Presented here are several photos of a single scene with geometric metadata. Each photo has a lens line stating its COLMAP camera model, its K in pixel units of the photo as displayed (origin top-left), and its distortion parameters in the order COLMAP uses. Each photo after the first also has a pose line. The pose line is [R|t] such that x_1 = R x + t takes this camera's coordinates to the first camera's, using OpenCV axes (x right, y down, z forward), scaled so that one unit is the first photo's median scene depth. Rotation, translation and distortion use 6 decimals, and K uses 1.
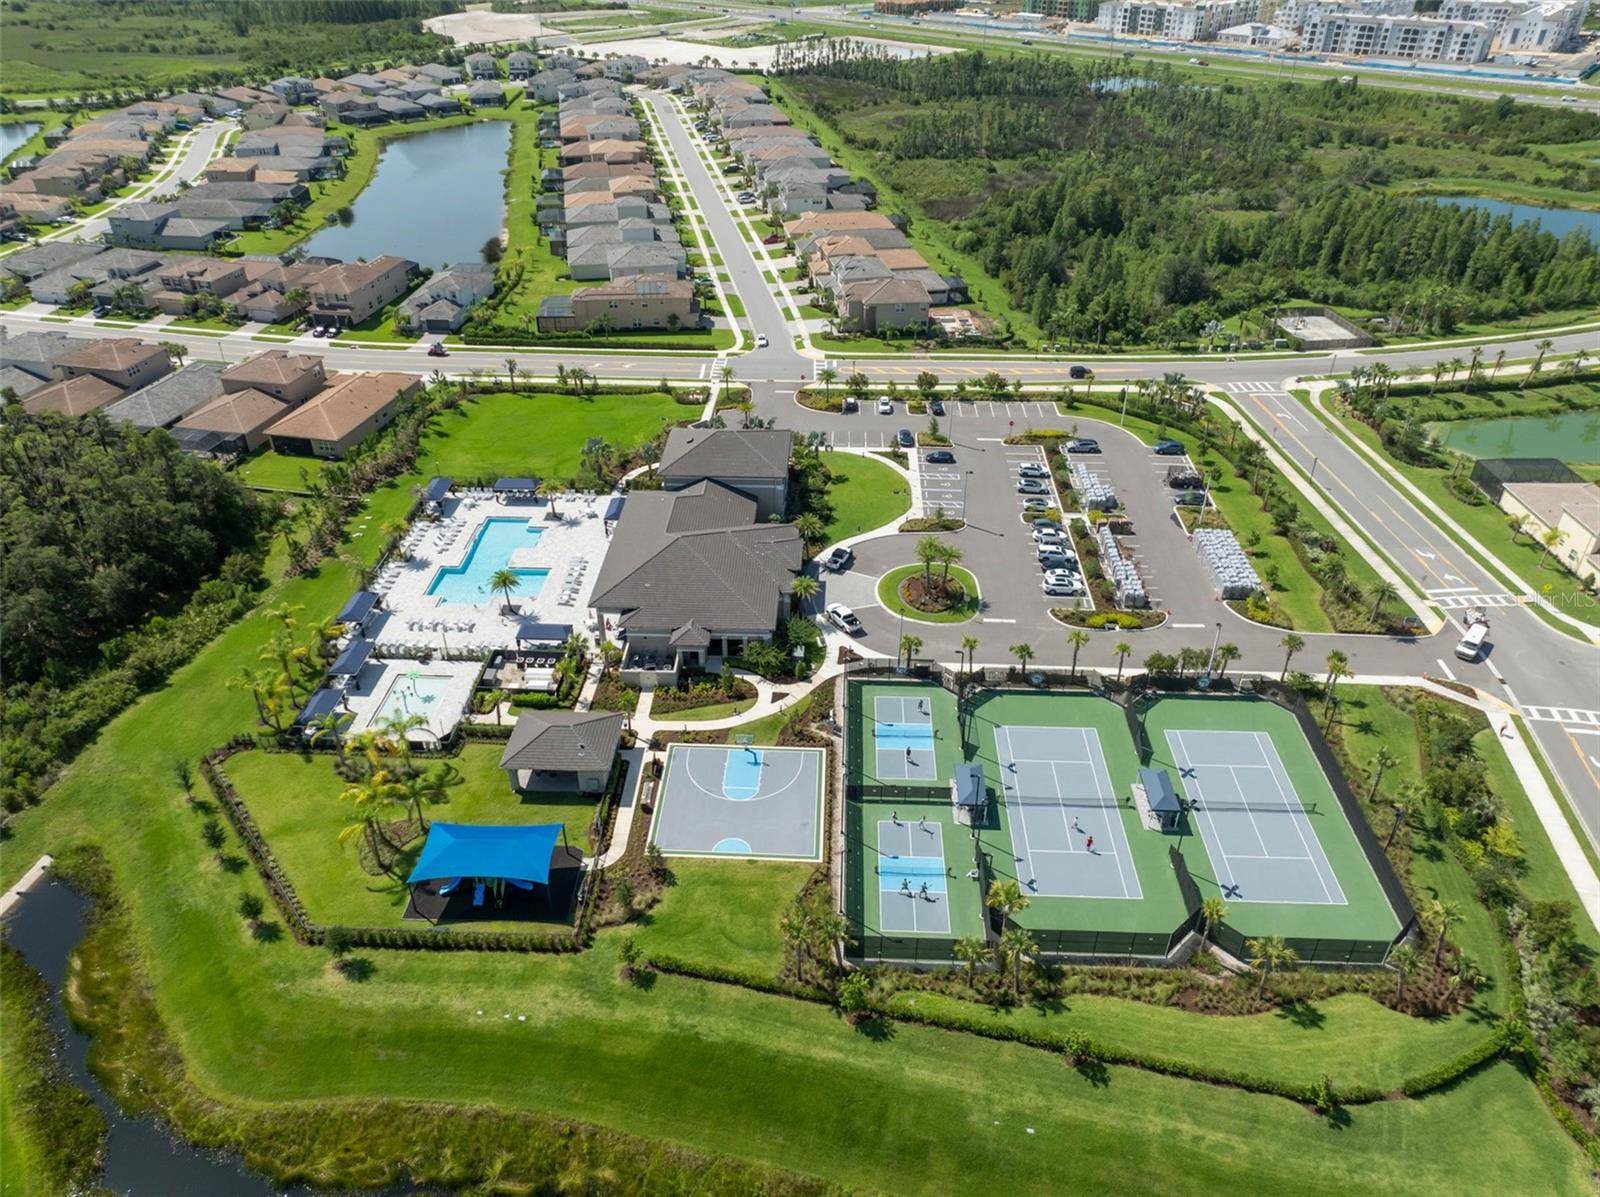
lens RADIAL K [[1116.5, 0, 800.0], [0, 1116.5, 598.5], [0, 0, 1]] dist [0.001959, 0.001742]
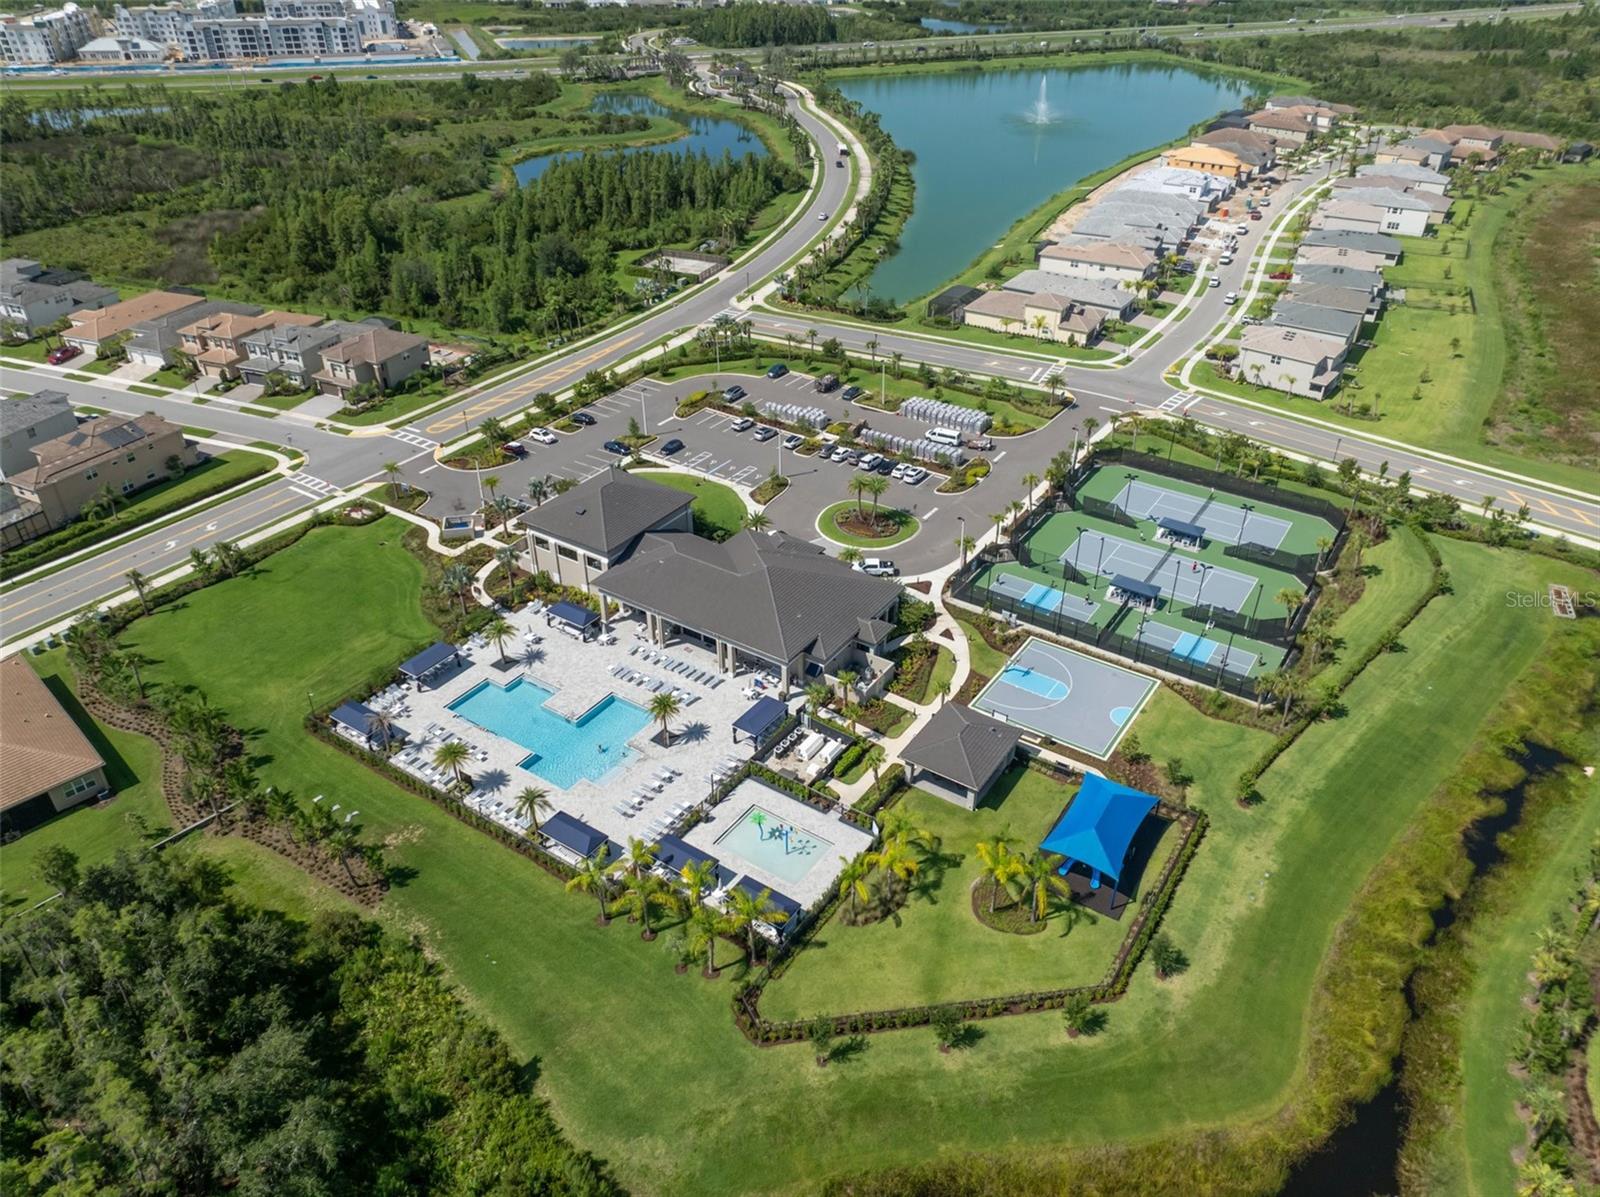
lens RADIAL K [[1116.5, 0, 800.0], [0, 1116.5, 598.5], [0, 0, 1]] dist [0.001959, 0.001742]
pose [[0.520821, -0.459238, 0.719615, -0.819728], [0.461364, 0.860679, 0.215348, -0.231655], [-0.718253, 0.219846, 0.660136, 0.358406]]
